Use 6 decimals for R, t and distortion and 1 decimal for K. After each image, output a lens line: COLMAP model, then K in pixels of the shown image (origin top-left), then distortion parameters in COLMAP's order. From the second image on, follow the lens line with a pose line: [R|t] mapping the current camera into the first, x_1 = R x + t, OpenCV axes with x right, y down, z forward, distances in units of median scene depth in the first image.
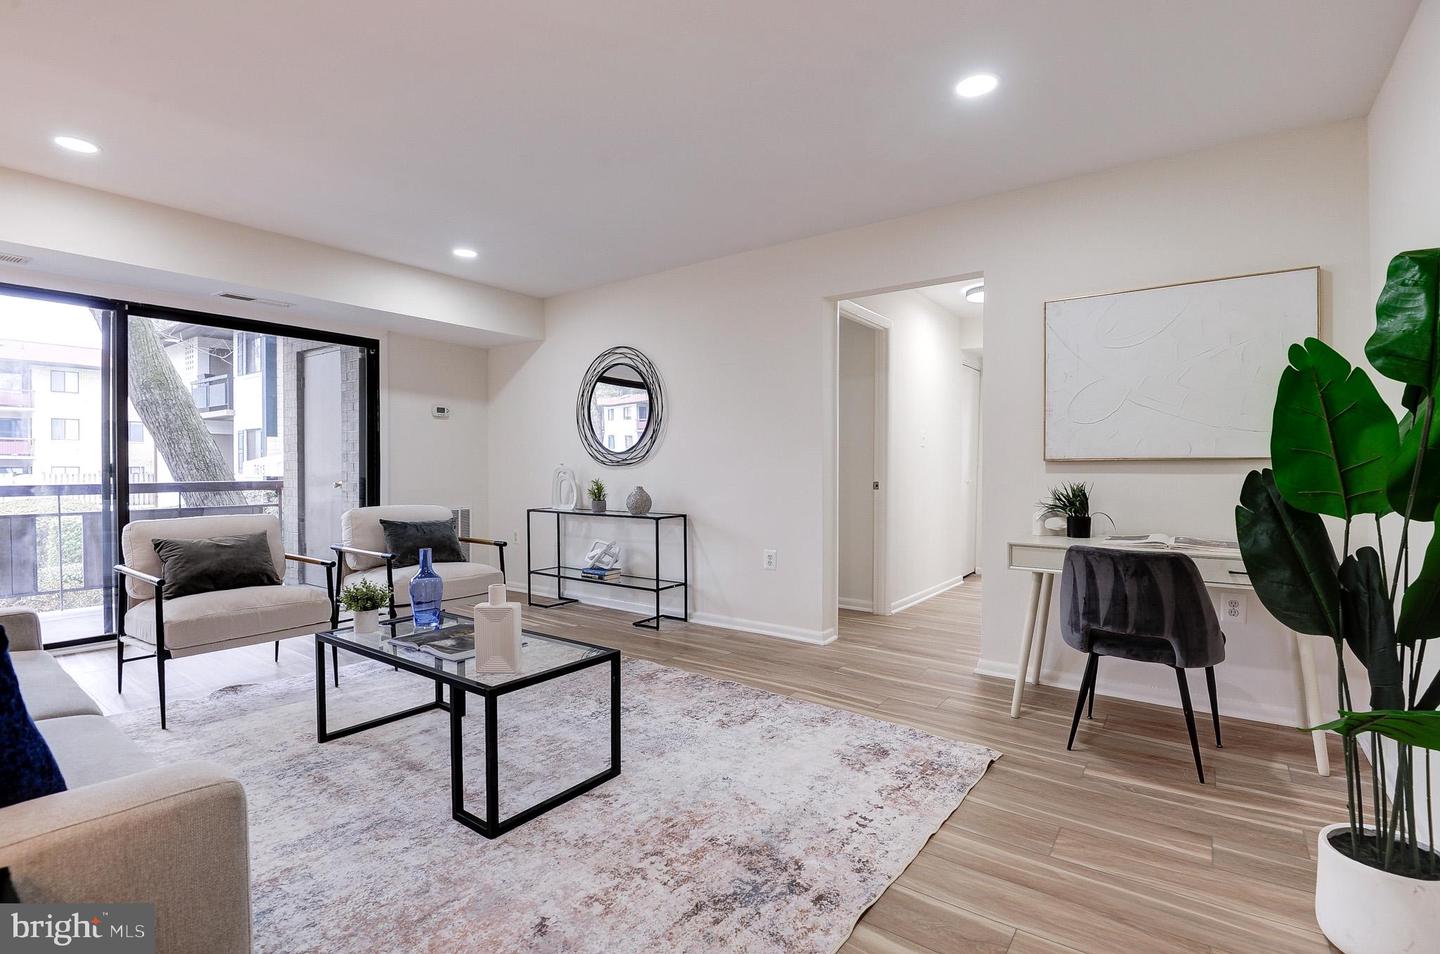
lens RADIAL K [[670.8, 0, 756.7], [0, 670.8, 459.8], [0, 0, 1]] dist [-0.002181, -0.001129]
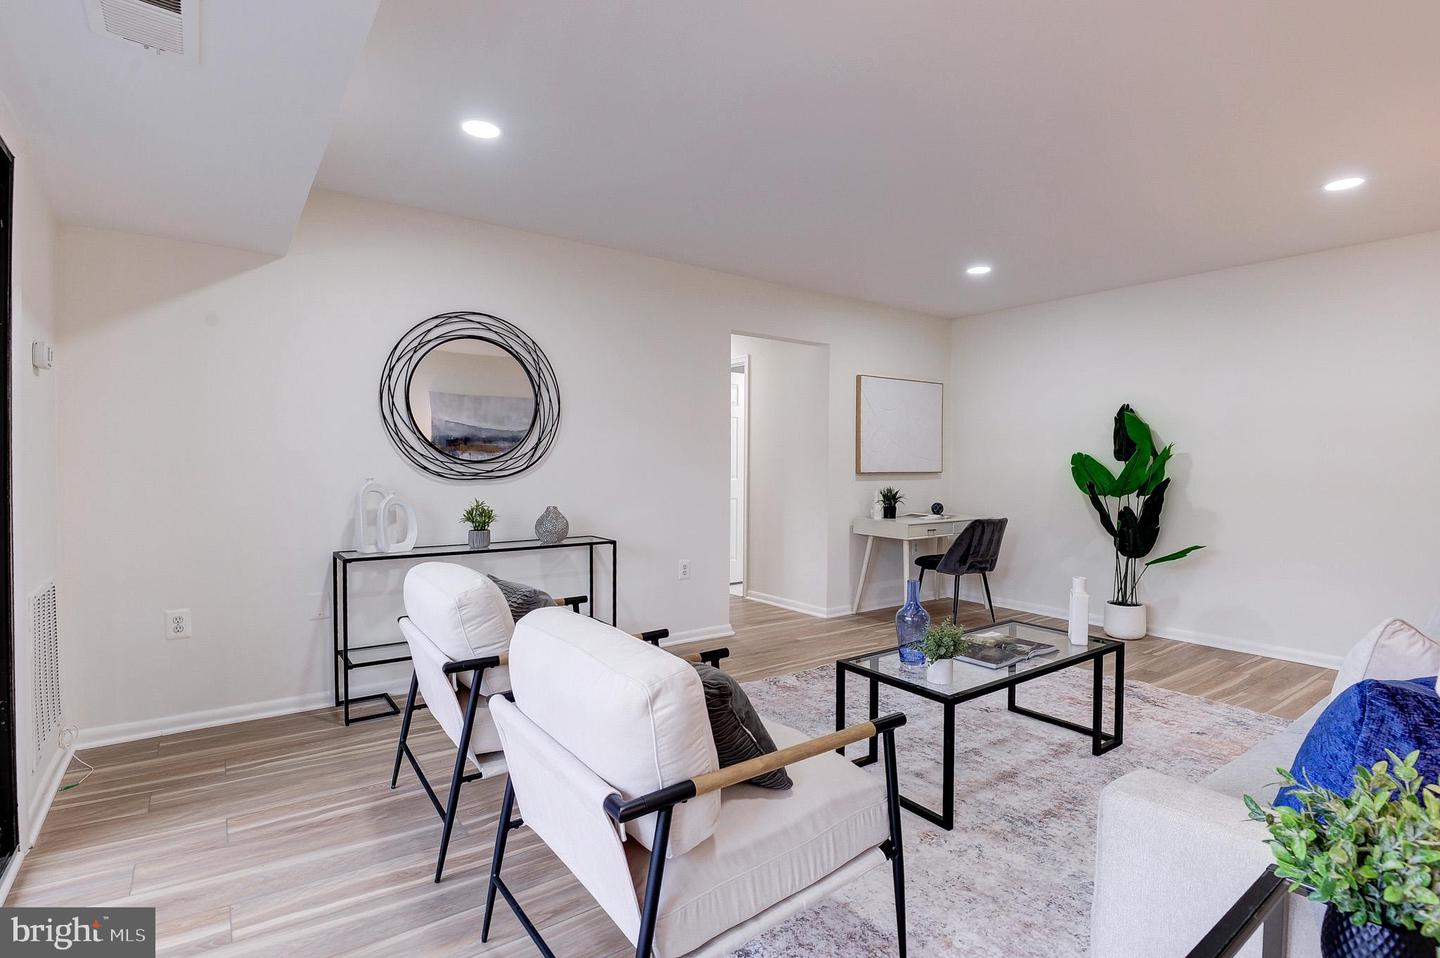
lens RADIAL K [[660.1, 0, 733.6], [0, 660.1, 468.9], [0, 0, 1]] dist [-0.013301, -0.000327]
pose [[0.332026, -0.003791, 0.943263, -1.600360], [-0.014338, 0.999856, 0.009066, -0.027054], [-0.943161, -0.016534, 0.331924, 1.055113]]
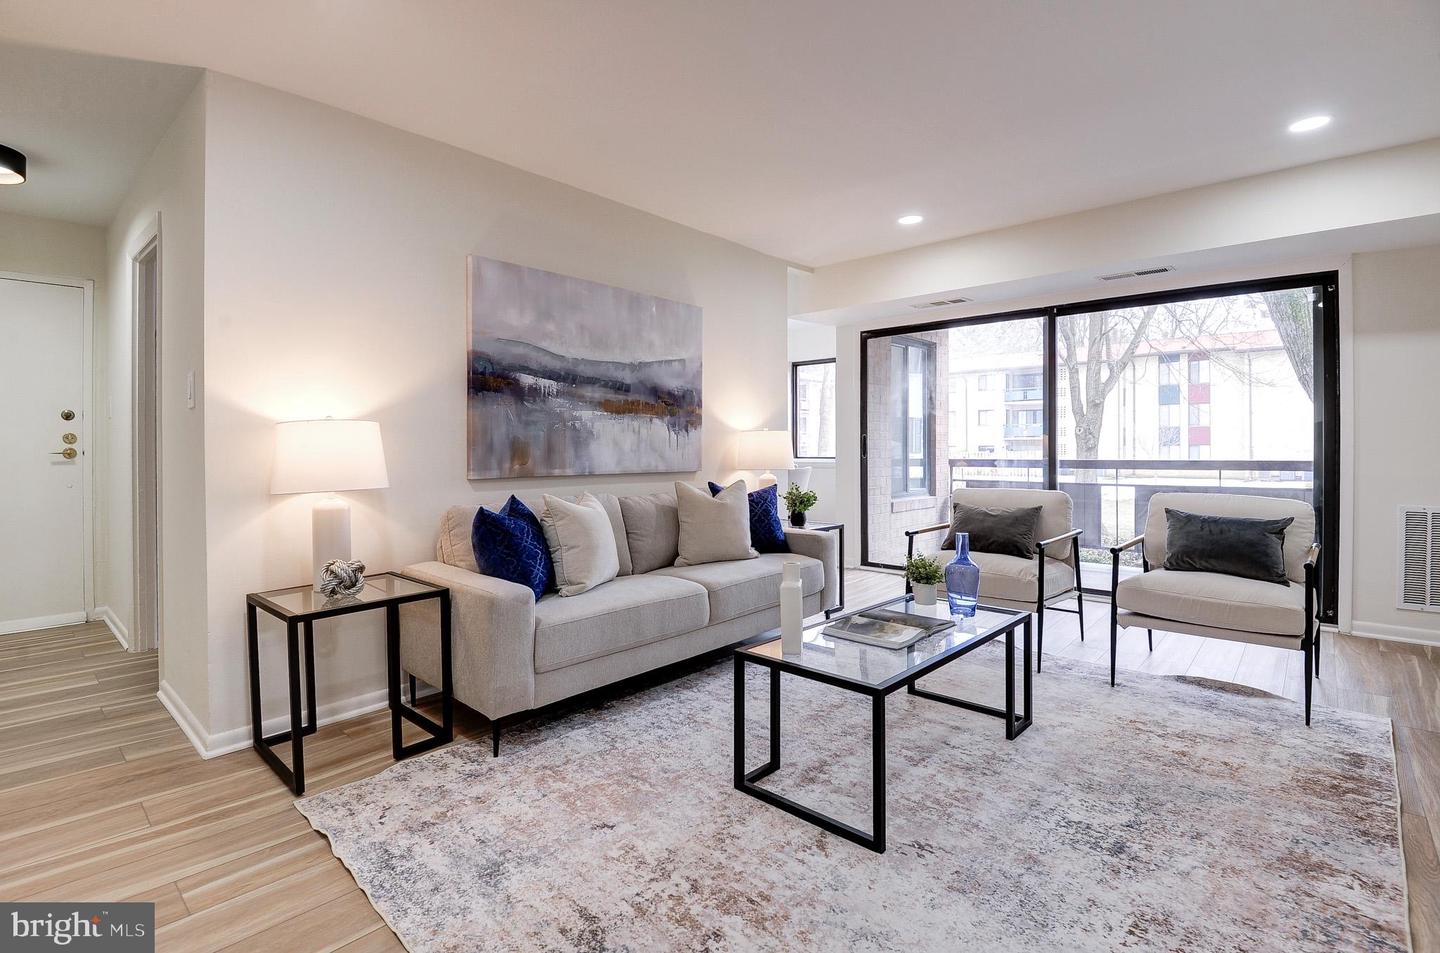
lens RADIAL K [[673.0, 0, 685.7], [0, 673.0, 449.9], [0, 0, 1]] dist [0.000915, -0.016918]
pose [[-0.167788, 0.004053, -0.985815, 0.552009], [0.016910, 0.999856, 0.001232, 0.008891], [0.985678, -0.016463, -0.167832, 0.881310]]
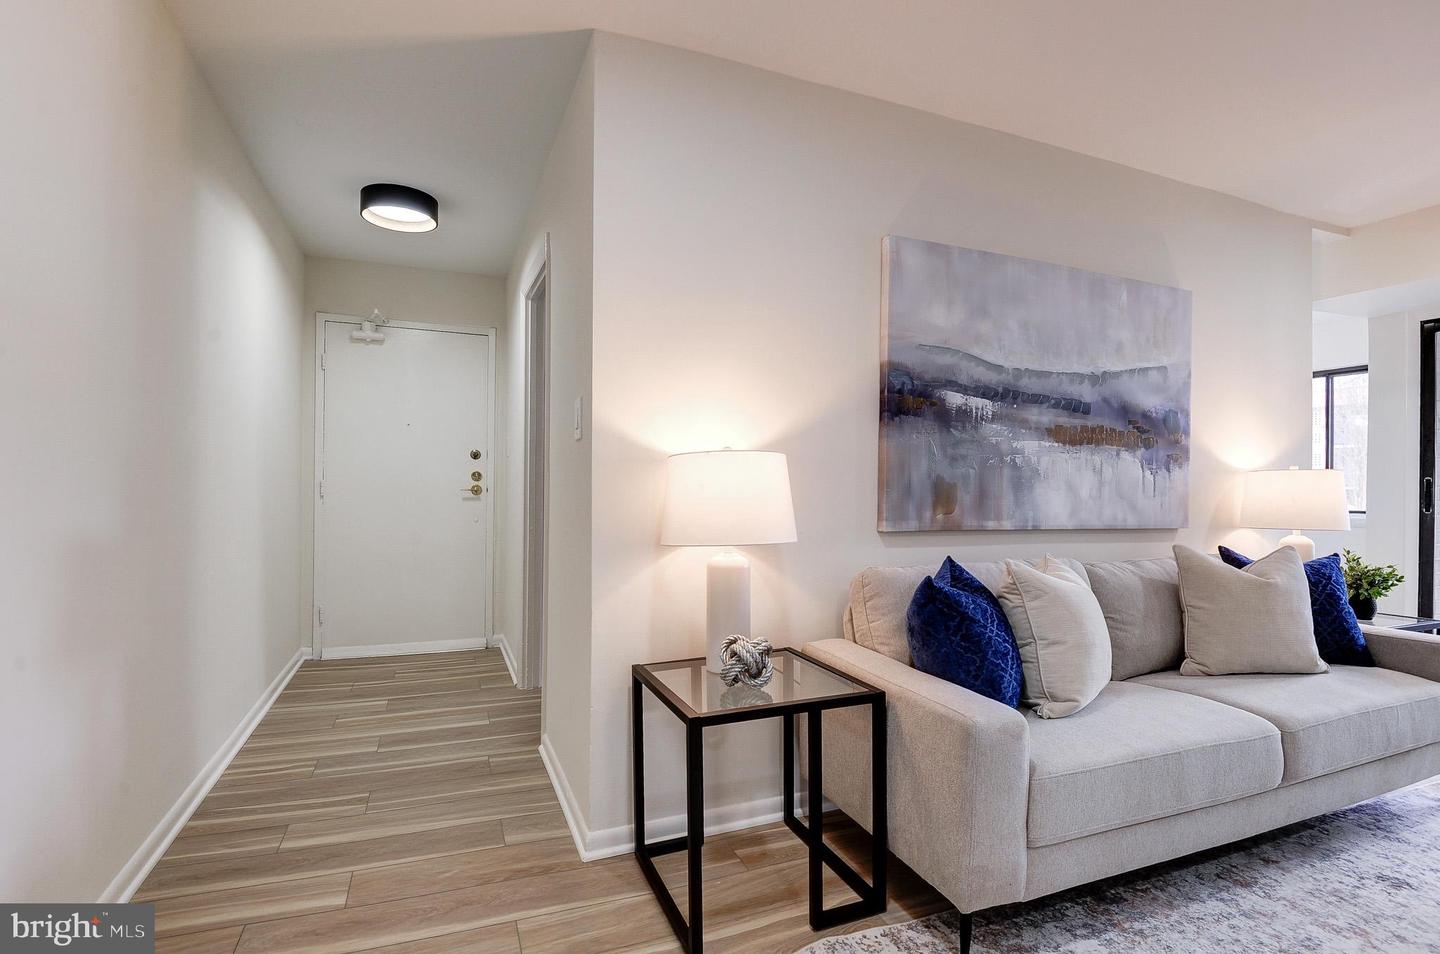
lens RADIAL K [[674.8, 0, 719.9], [0, 674.8, 491.2], [0, 0, 1]] dist [0.021228, -0.026424]
pose [[-0.551382, -0.004037, -0.834243, 0.300377], [0.000619, 0.999986, -0.005248, 0.006190], [0.834252, -0.003411, -0.551372, 0.602701]]
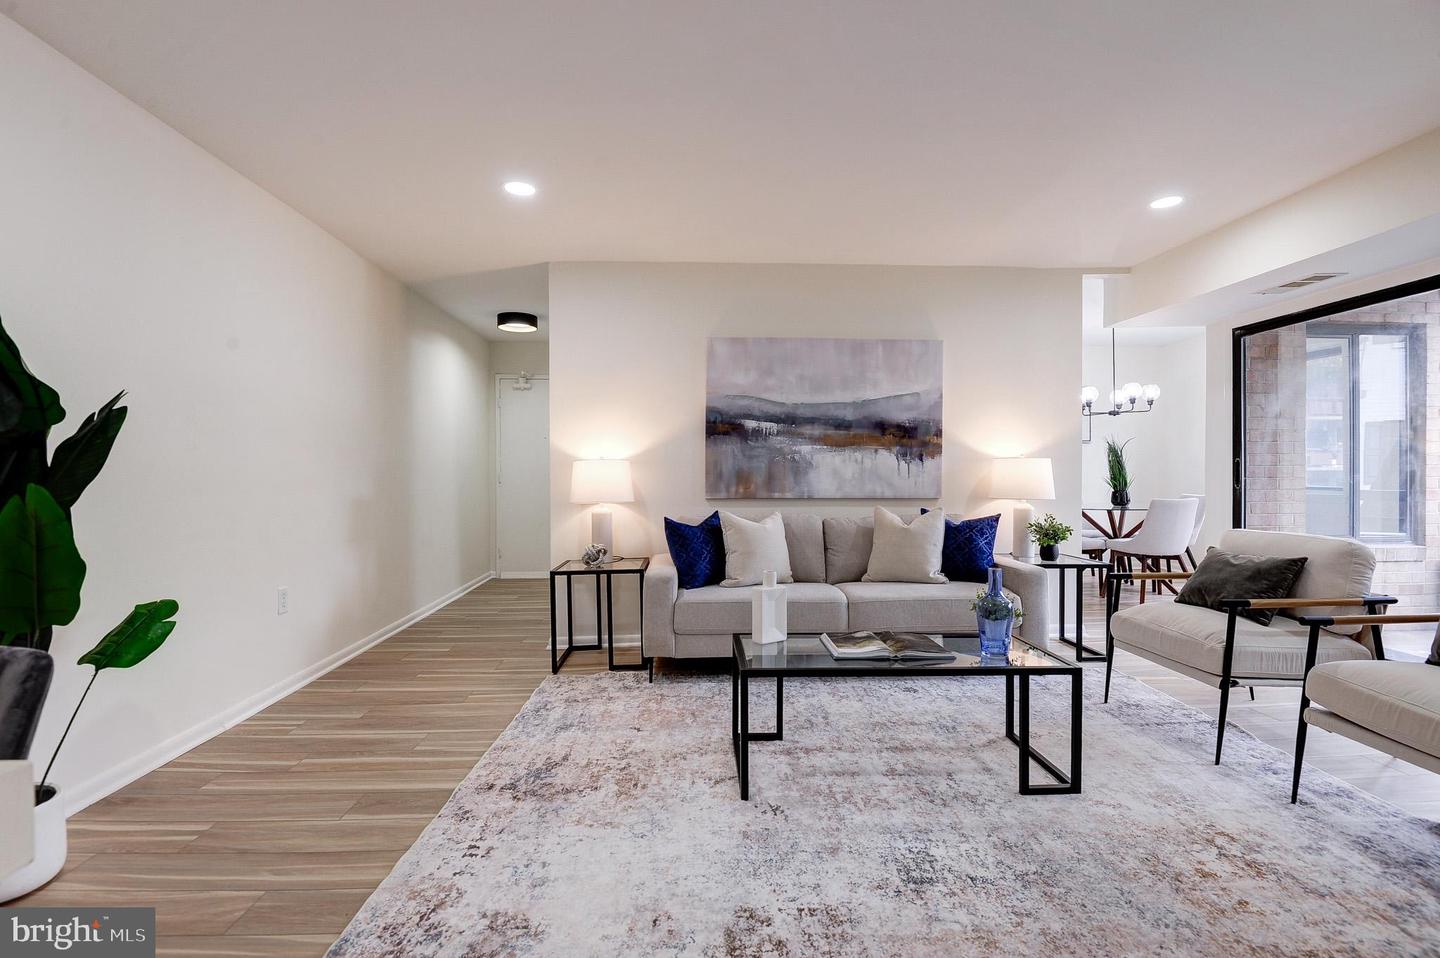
lens RADIAL K [[645.4, 0, 710.8], [0, 645.4, 478.7], [0, 0, 1]] dist [0.011749, -0.020386]
pose [[-0.806294, 0.010172, -0.591428, 0.361385], [0.012104, 0.999926, 0.000696, 0.005609], [0.591391, -0.006598, -0.806358, 1.656123]]
